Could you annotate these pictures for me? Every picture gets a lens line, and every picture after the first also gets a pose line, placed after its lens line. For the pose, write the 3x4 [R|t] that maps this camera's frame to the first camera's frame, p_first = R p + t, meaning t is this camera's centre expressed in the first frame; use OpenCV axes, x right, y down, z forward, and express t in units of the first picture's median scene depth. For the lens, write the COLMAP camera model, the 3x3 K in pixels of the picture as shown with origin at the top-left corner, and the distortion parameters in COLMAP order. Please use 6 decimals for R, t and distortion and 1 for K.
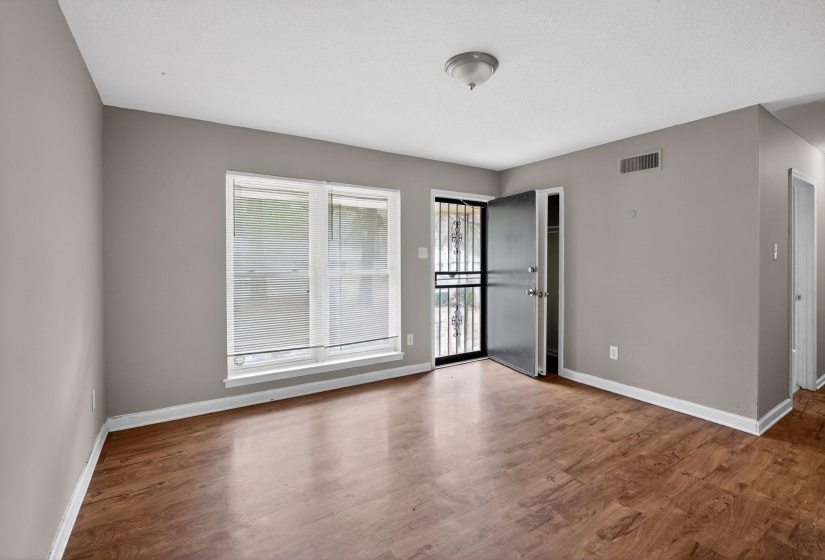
lens RADIAL K [[374.5, 0, 407.7], [0, 374.5, 259.8], [0, 0, 1]] dist [-0.017078, -0.000326]
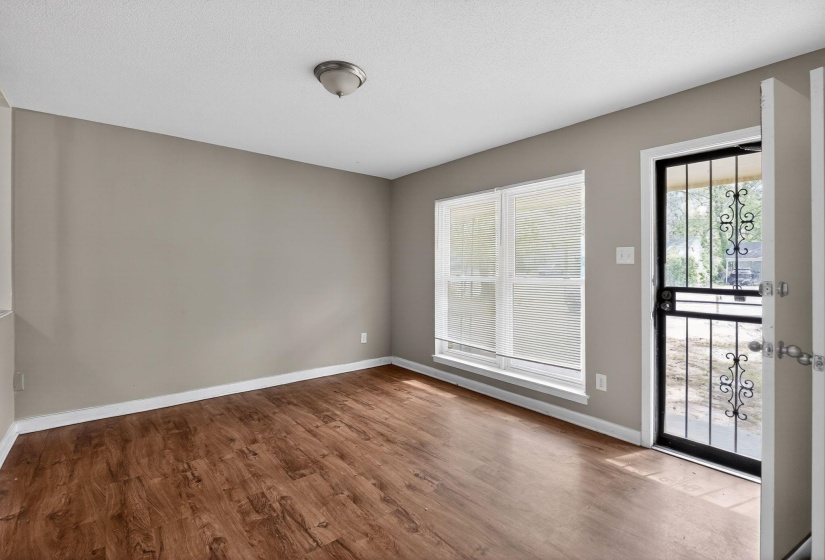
lens RADIAL K [[374.5, 0, 412.2], [0, 374.5, 273.5], [0, 0, 1]] dist [-0.017078, -0.000326]
pose [[0.128517, 0.013349, -0.991618, 0.835351], [-0.006656, 0.999898, 0.012598, 0.008951], [0.991685, 0.004981, 0.128592, 0.738712]]
